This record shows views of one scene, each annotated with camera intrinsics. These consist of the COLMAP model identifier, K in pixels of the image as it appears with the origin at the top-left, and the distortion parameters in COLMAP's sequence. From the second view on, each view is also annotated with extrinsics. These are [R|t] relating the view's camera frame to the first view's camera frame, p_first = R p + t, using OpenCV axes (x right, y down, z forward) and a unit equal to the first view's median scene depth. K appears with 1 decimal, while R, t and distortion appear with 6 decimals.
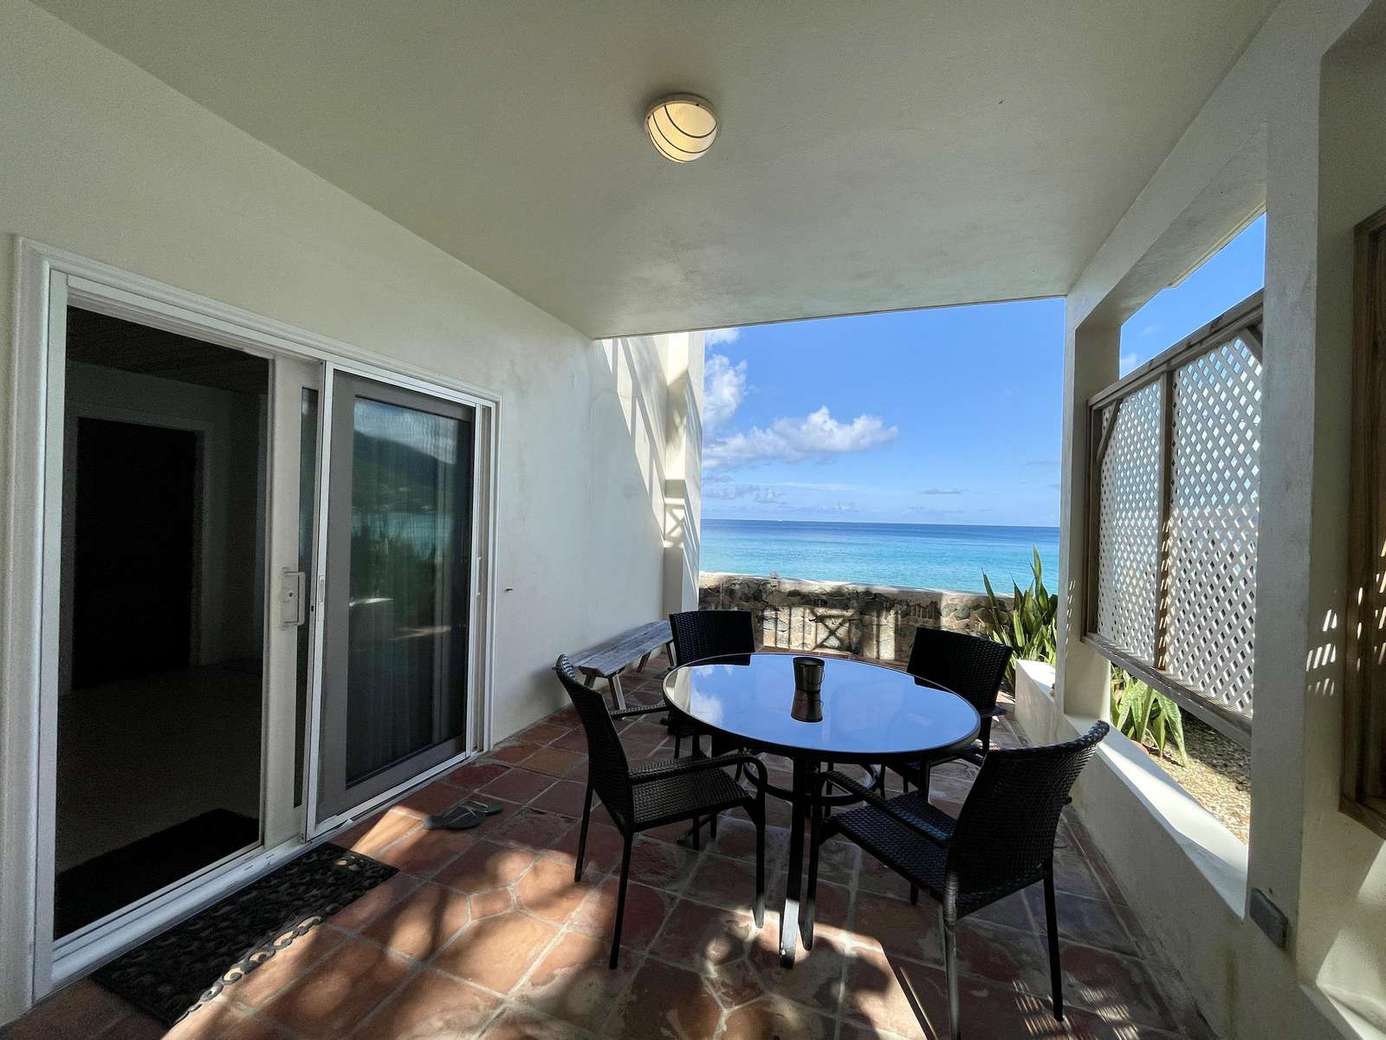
lens RADIAL K [[562.1, 0, 685.9], [0, 562.1, 517.0], [0, 0, 1]] dist [-0.000297, -0.000148]
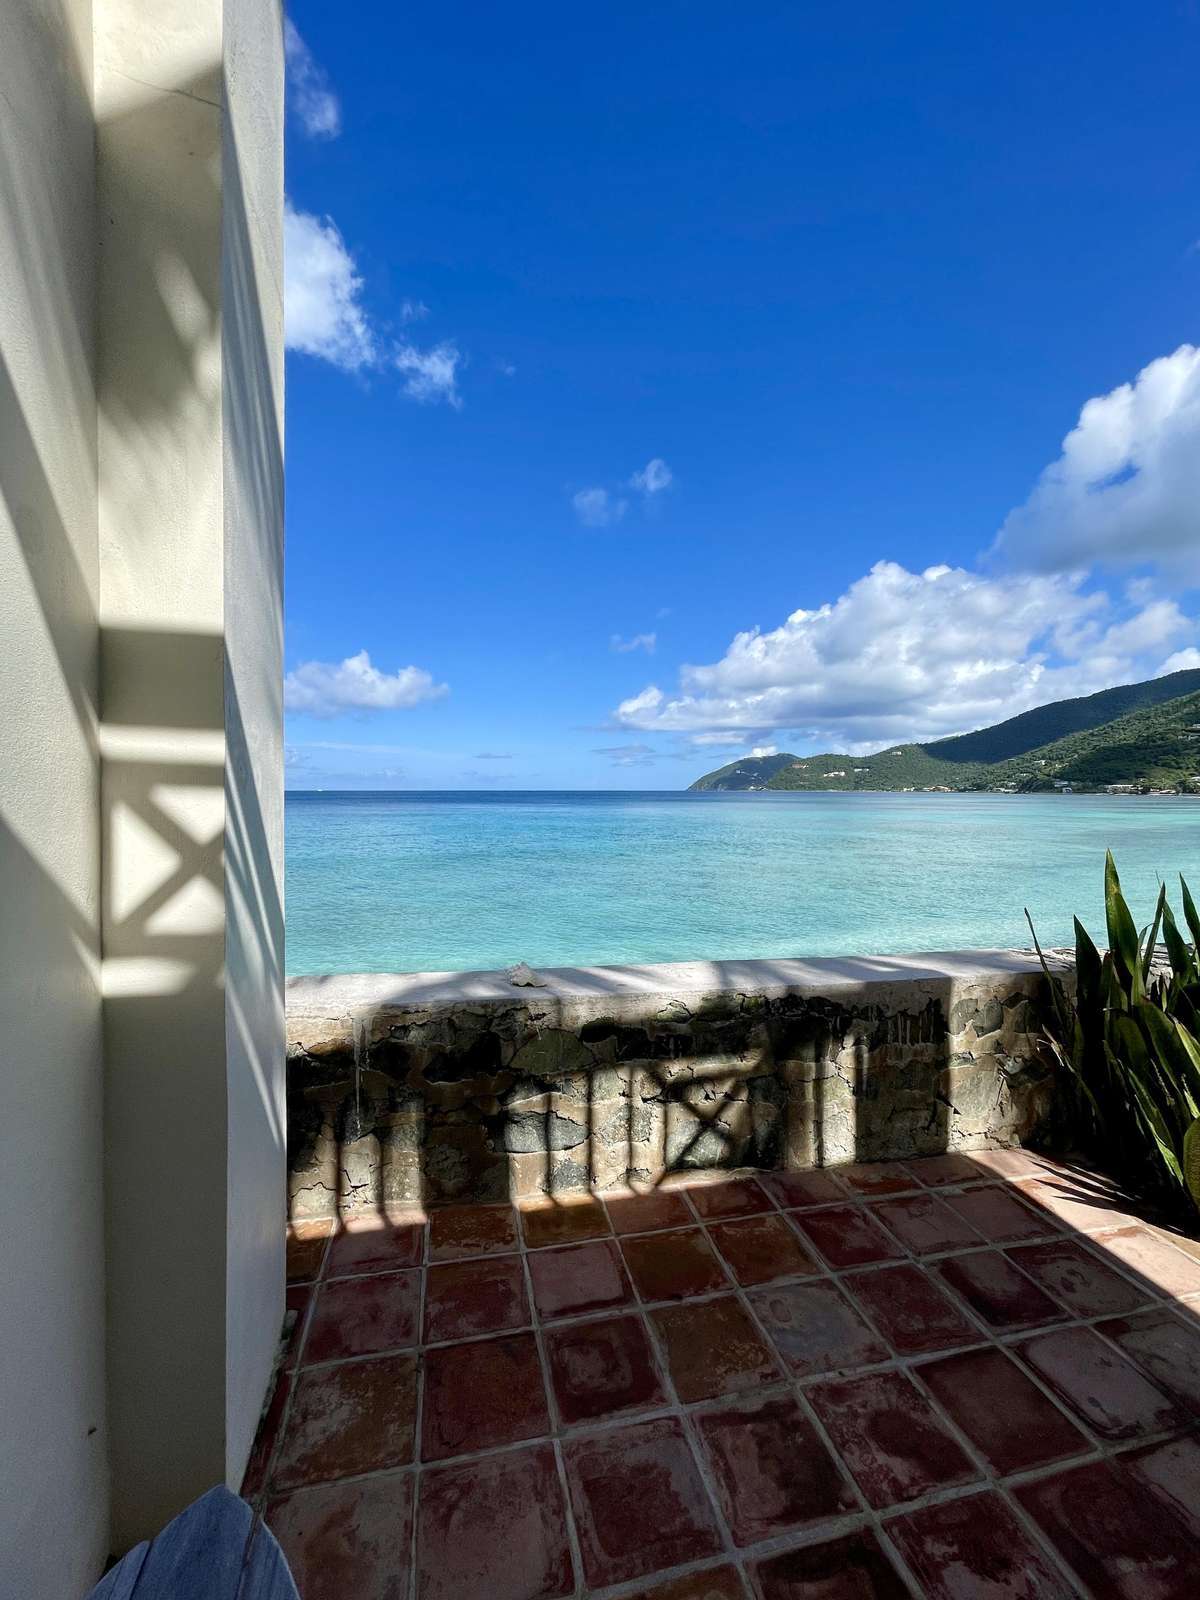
lens RADIAL K [[648.8, 0, 599.8], [0, 648.8, 795.1], [0, 0, 1]] dist [-0.000297, -0.000148]
pose [[0.831666, -0.029267, 0.554504, -0.038041], [0.020504, 0.999548, 0.022005, -0.026975], [-0.554897, -0.006931, 0.831890, 1.431598]]
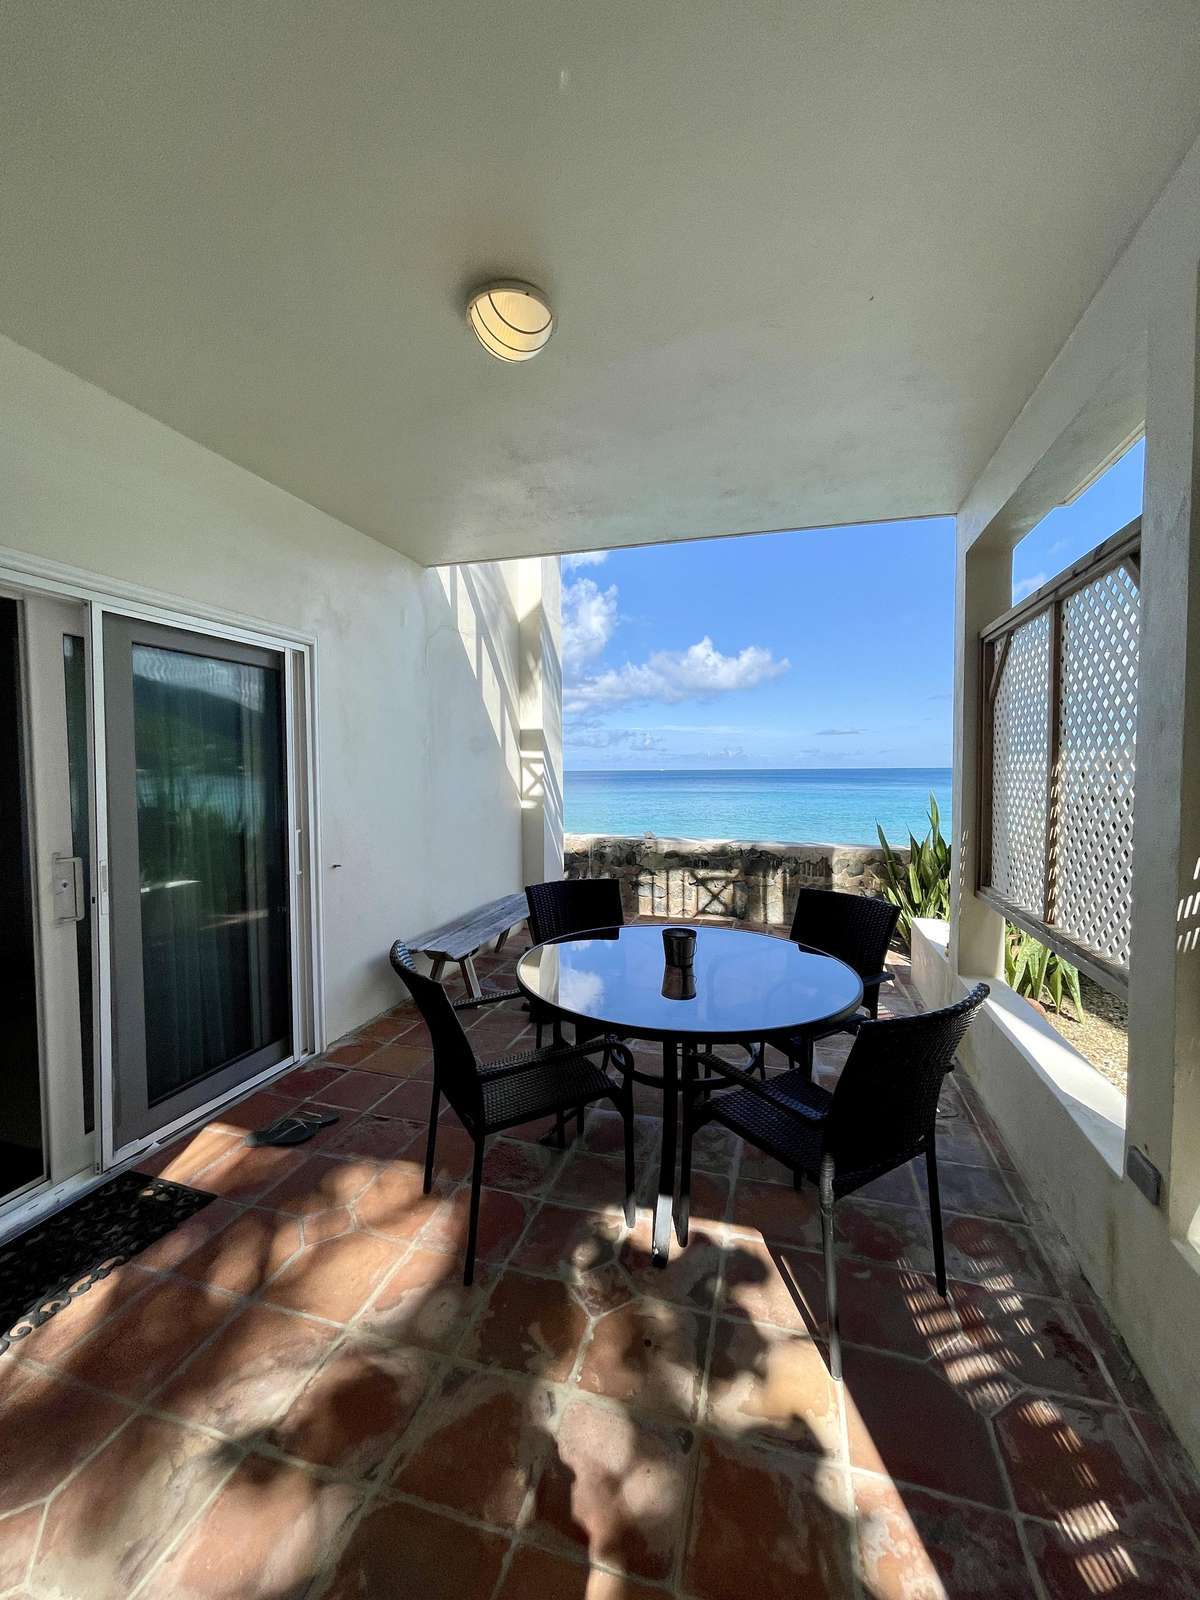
lens RADIAL K [[648.8, 0, 599.8], [0, 648.8, 795.1], [0, 0, 1]] dist [-0.000297, -0.000148]
pose [[0.996806, -0.034866, 0.071841, 0.020450], [0.031928, 0.998622, 0.041655, -0.008293], [-0.073194, -0.039228, 0.996546, -0.010285]]
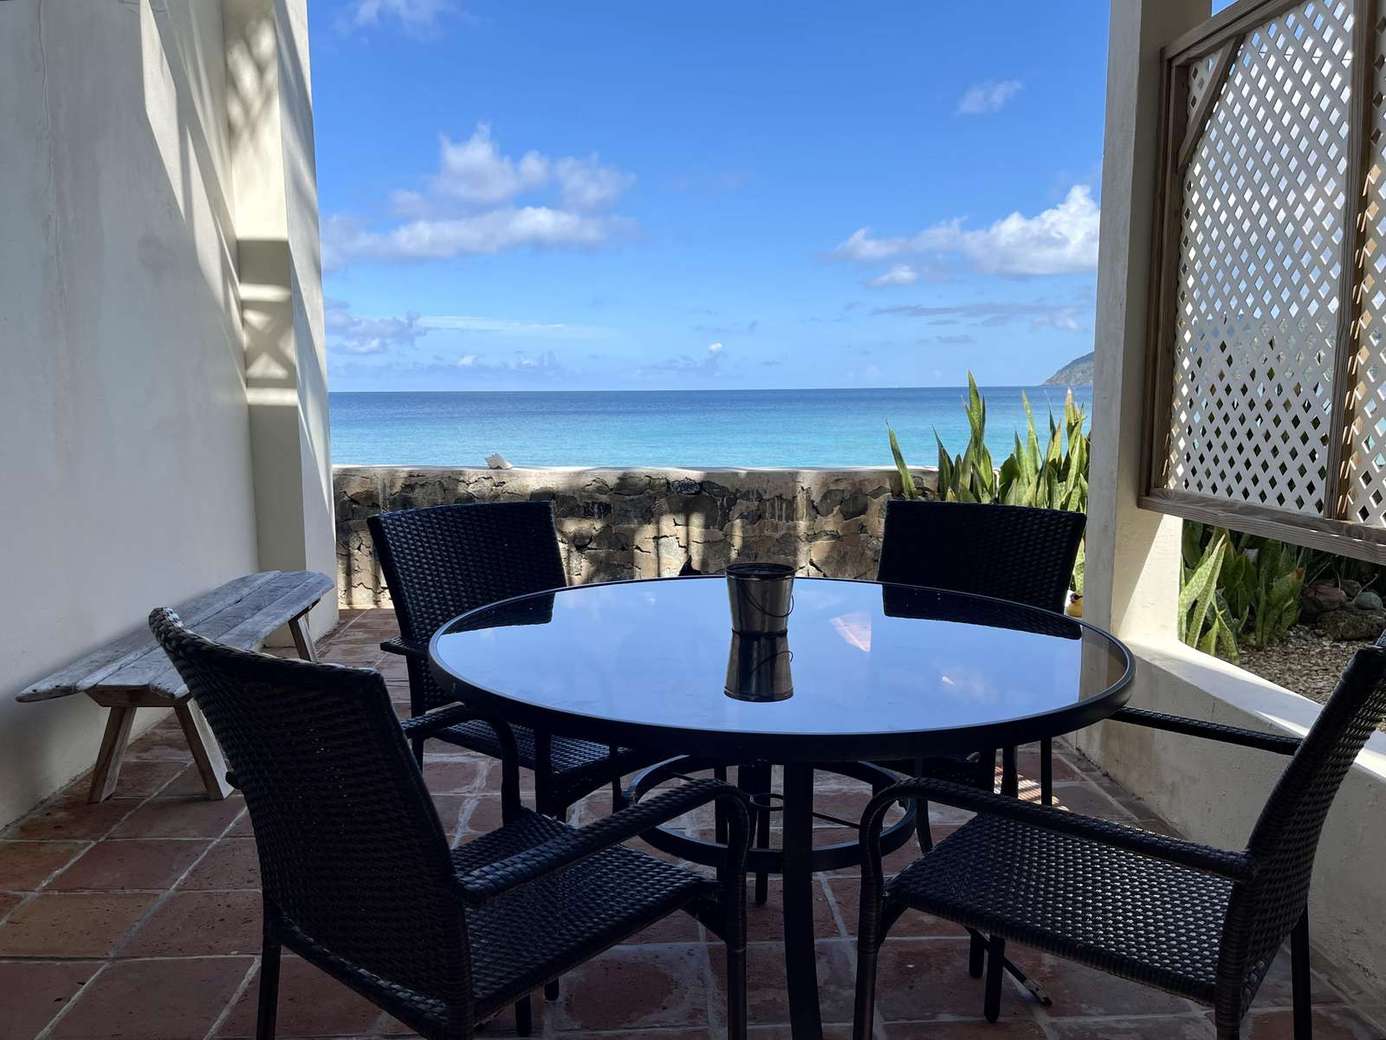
lens RADIAL K [[1097.0, 0, 692.5], [0, 1097.0, 530.3], [0, 0, 1]] dist [0.034180, -0.006208]
pose [[0.915109, -0.080856, 0.395016, -0.134689], [0.028656, 0.990252, 0.136310, 0.086398], [-0.402187, -0.113419, 0.908505, 0.194408]]
